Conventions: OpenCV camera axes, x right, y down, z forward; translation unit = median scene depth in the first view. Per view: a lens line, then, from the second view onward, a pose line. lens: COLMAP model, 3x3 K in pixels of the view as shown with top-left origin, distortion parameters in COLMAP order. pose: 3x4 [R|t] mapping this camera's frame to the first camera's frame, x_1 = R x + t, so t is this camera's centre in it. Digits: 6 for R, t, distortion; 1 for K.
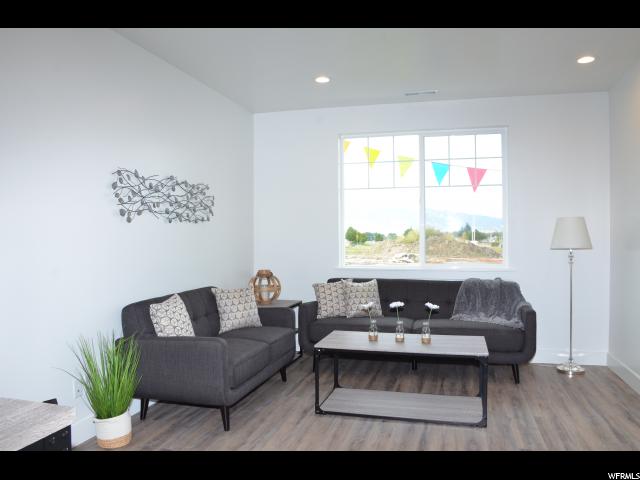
lens RADIAL K [[500.8, 0, 315.8], [0, 500.8, 242.9], [0, 0, 1]] dist [-0.145077, 0.105246]
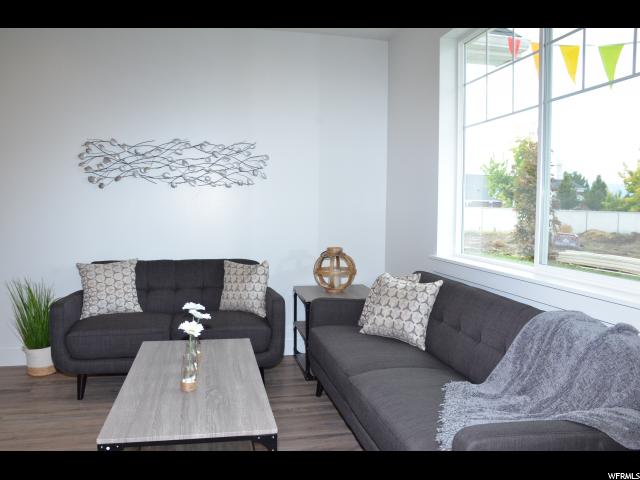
lens RADIAL K [[500.8, 0, 315.8], [0, 500.8, 242.9], [0, 0, 1]] dist [-0.145077, 0.105246]
pose [[0.475594, 0.076947, -0.876293, 0.679008], [-0.025685, 0.996957, 0.073602, -0.010590], [0.879290, -0.012497, 0.476123, 0.752795]]
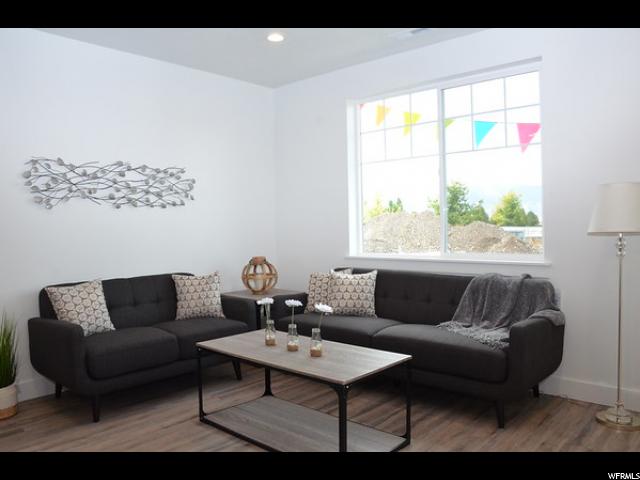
lens RADIAL K [[503.0, 0, 306.4], [0, 503.0, 242.1], [0, 0, 1]] dist [-0.082028, 0.009280]
pose [[0.887570, 0.003673, -0.460659, 0.495107], [0.008069, 0.999691, 0.023518, 0.007076], [0.460603, -0.024590, 0.887266, 0.266761]]
